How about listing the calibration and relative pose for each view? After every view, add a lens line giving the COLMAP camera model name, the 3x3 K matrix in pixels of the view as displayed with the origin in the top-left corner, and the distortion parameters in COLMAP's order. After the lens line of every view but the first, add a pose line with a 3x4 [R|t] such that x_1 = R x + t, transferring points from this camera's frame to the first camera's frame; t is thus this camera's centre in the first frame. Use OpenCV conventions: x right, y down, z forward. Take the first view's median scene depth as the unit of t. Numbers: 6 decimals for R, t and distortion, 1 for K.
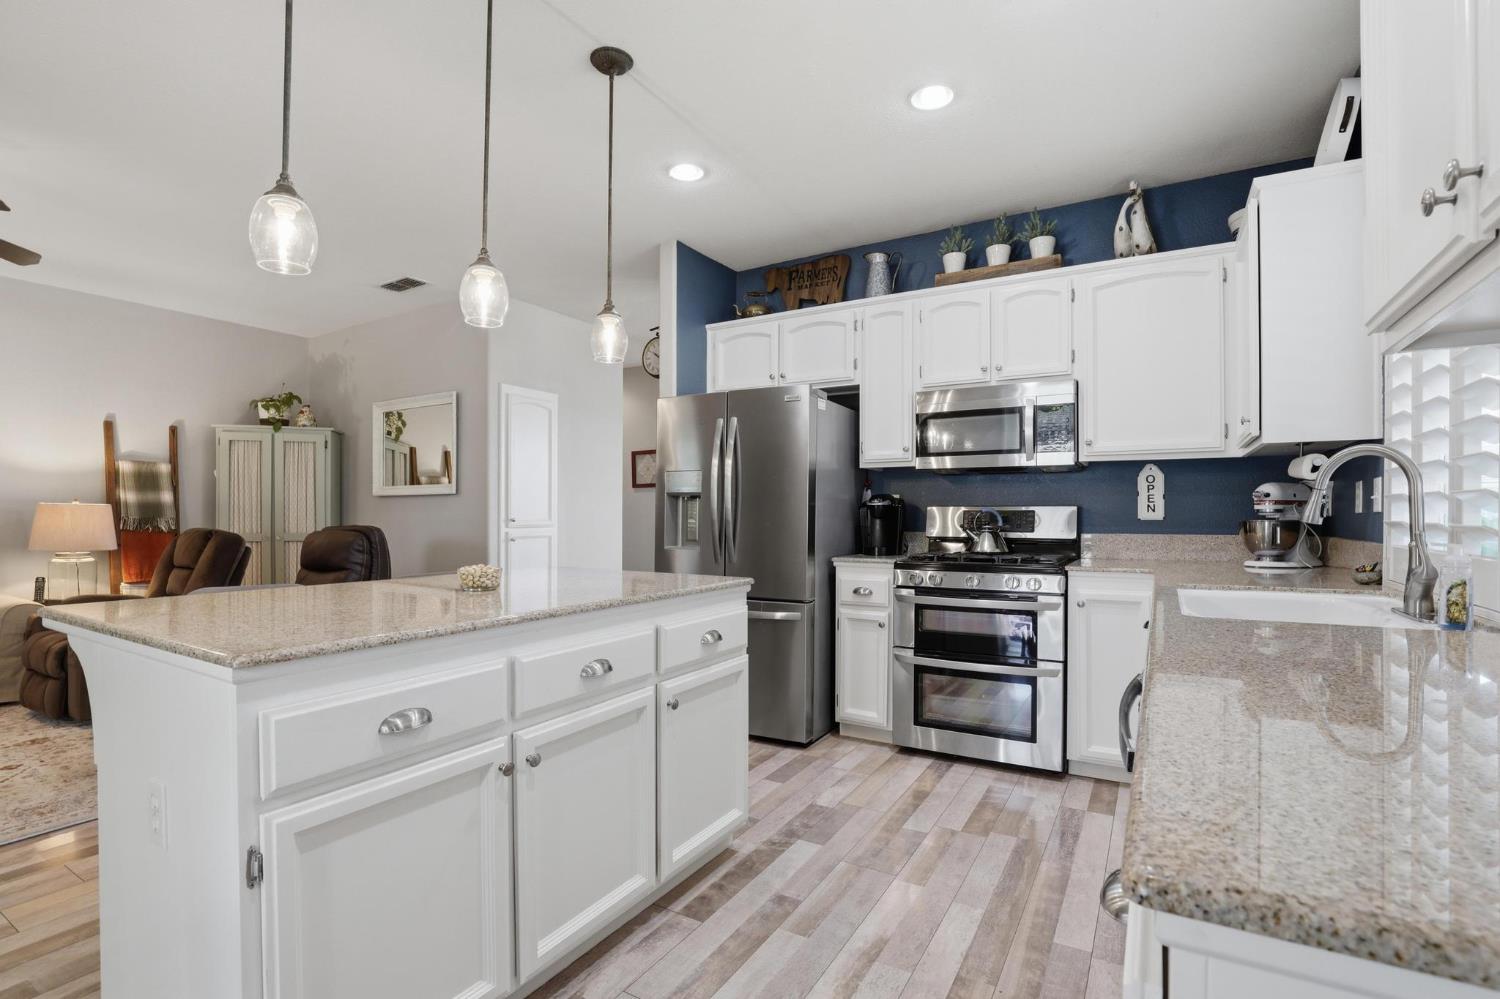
lens RADIAL K [[697.1, 0, 750.1], [0, 697.1, 509.8], [0, 0, 1]] dist [-0.036406, 0.007642]
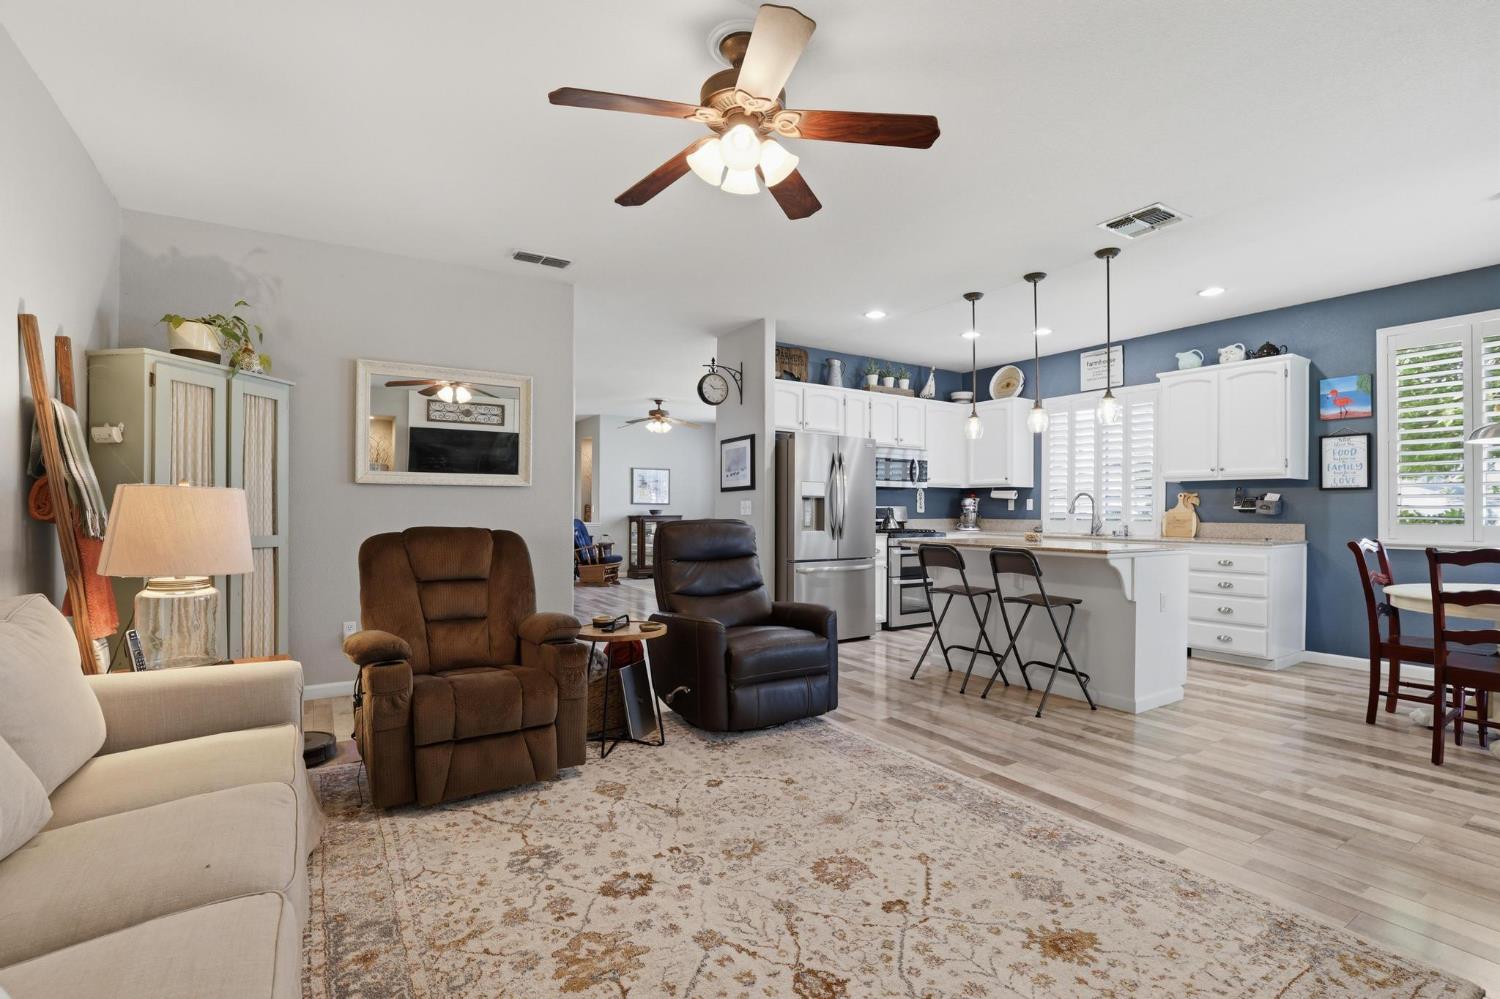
lens RADIAL K [[697.1, 0, 757.5], [0, 697.1, 509.0], [0, 0, 1]] dist [-0.036406, 0.007642]
pose [[0.440190, 0.000841, 0.897904, -1.533664], [-0.012715, 0.999905, 0.005297, -0.002651], [-0.897815, -0.013749, 0.440159, 0.417875]]
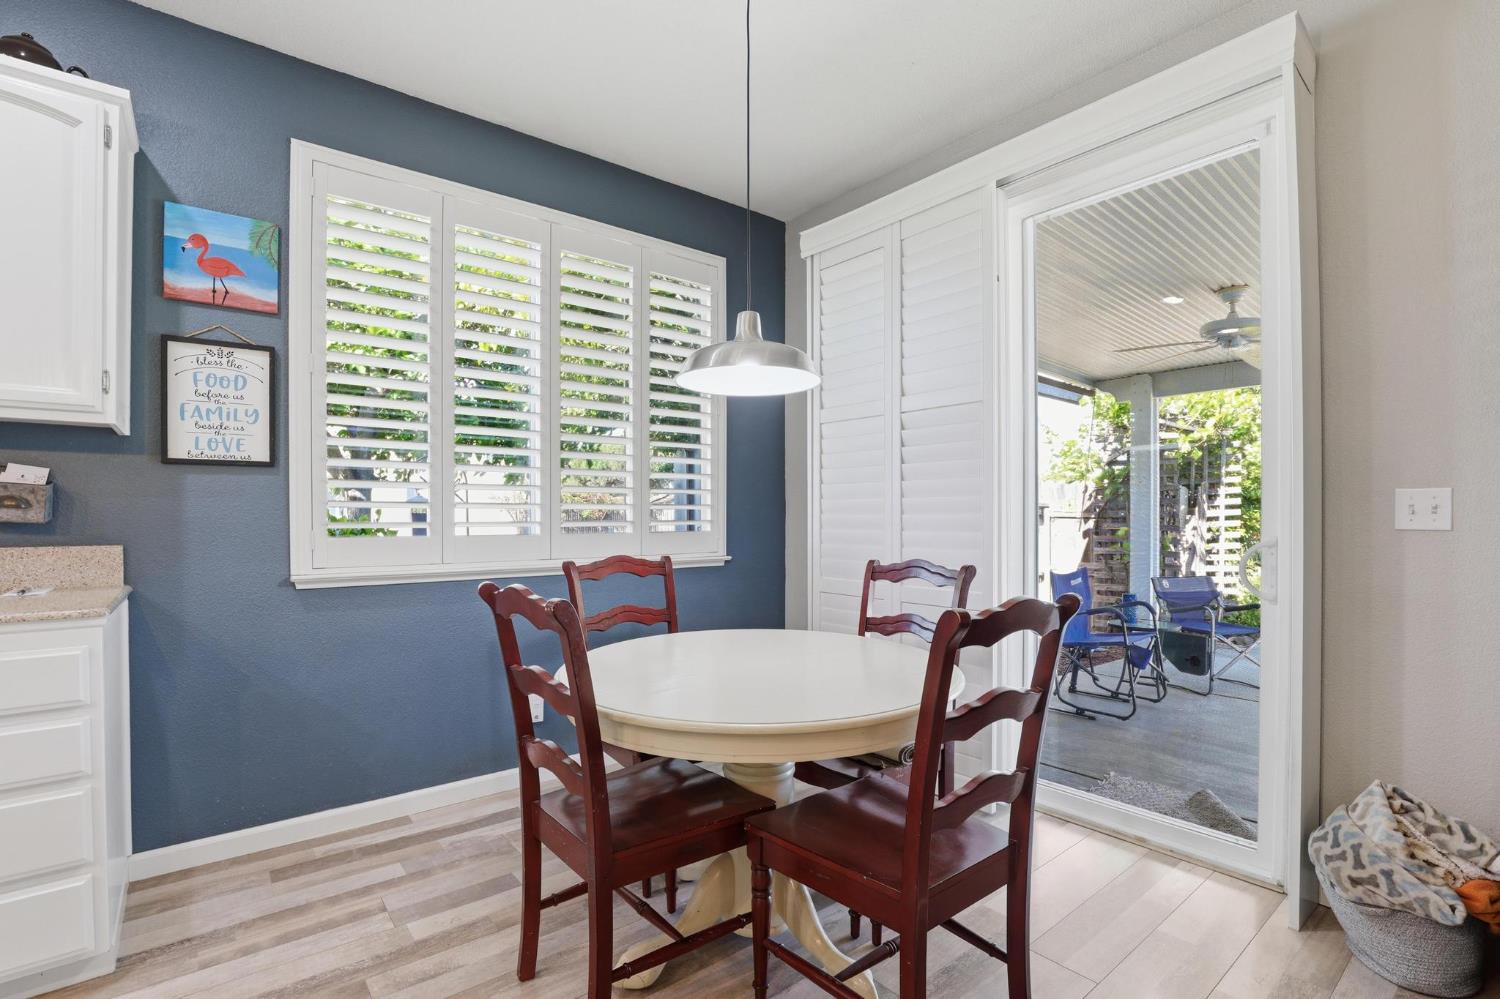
lens RADIAL K [[697.1, 0, 750.5], [0, 697.1, 519.2], [0, 0, 1]] dist [-0.036406, 0.007642]
pose [[-0.939517, -0.005453, 0.342460, -0.469656], [-0.006172, 0.999980, -0.001009, -0.002768], [-0.342448, -0.003062, -0.939532, 0.376073]]
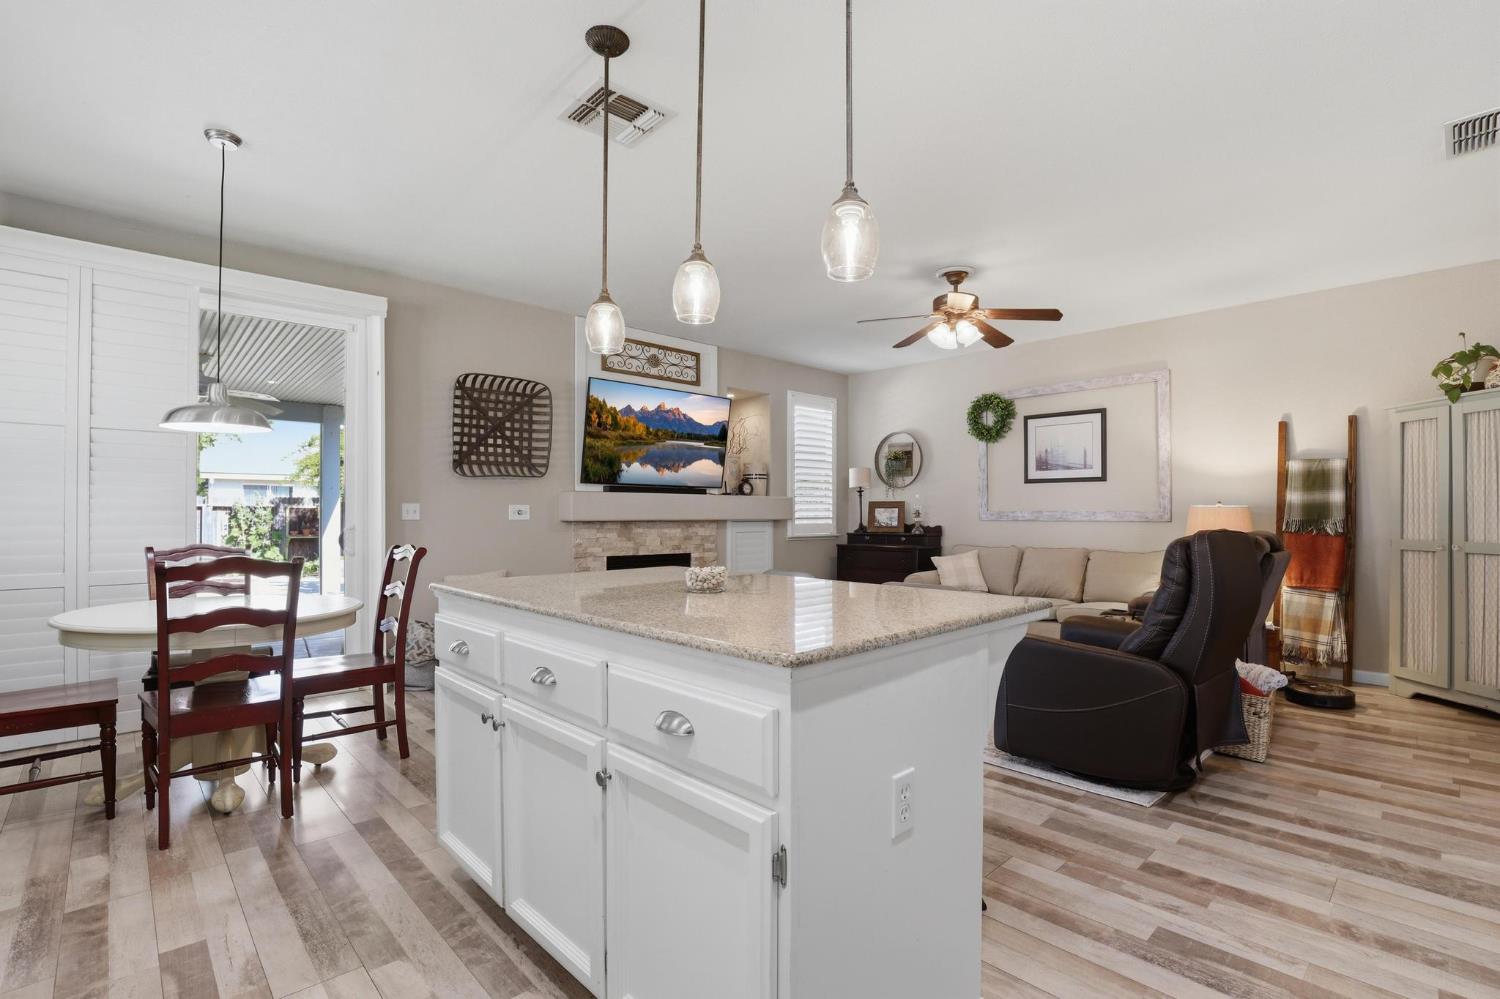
lens RADIAL K [[697.1, 0, 756.7], [0, 697.1, 504.6], [0, 0, 1]] dist [-0.036406, 0.007642]
pose [[-0.267533, -0.017839, -0.963384, 0.274564], [0.008671, 0.999744, -0.020920, 0.004944], [0.963510, -0.013950, -0.267309, 0.689764]]
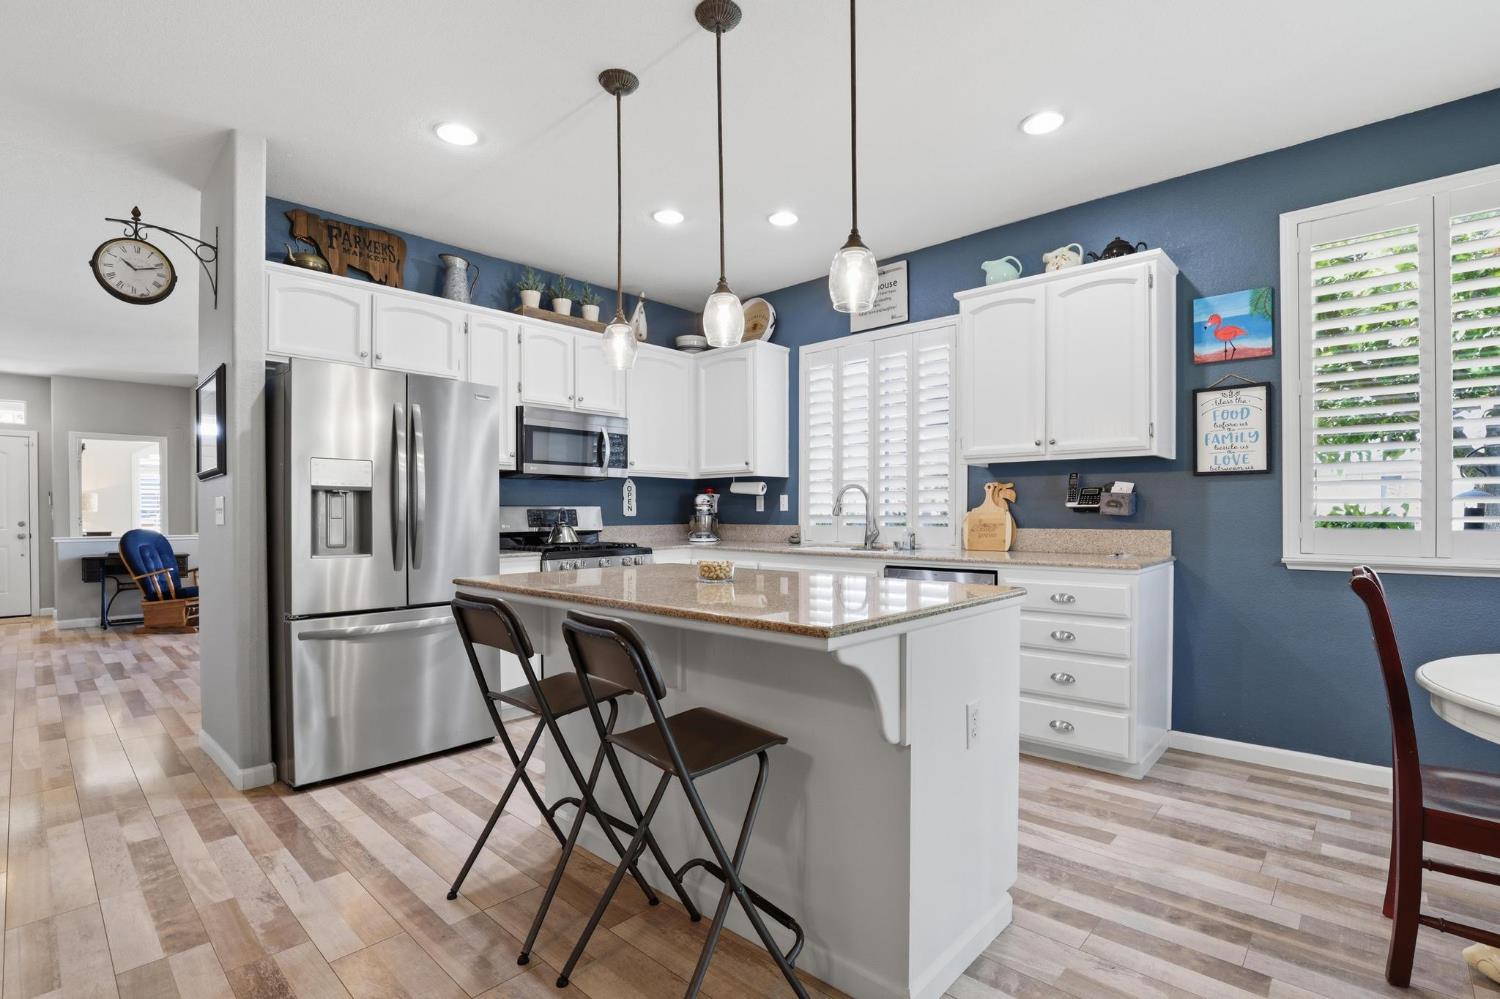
lens RADIAL K [[697.1, 0, 763.2], [0, 697.1, 519.4], [0, 0, 1]] dist [-0.036406, 0.007642]
pose [[0.196160, -0.014188, 0.980469, -0.760951], [-0.006048, 0.999859, 0.015678, -0.003091], [-0.980553, -0.009005, 0.196047, 0.367587]]
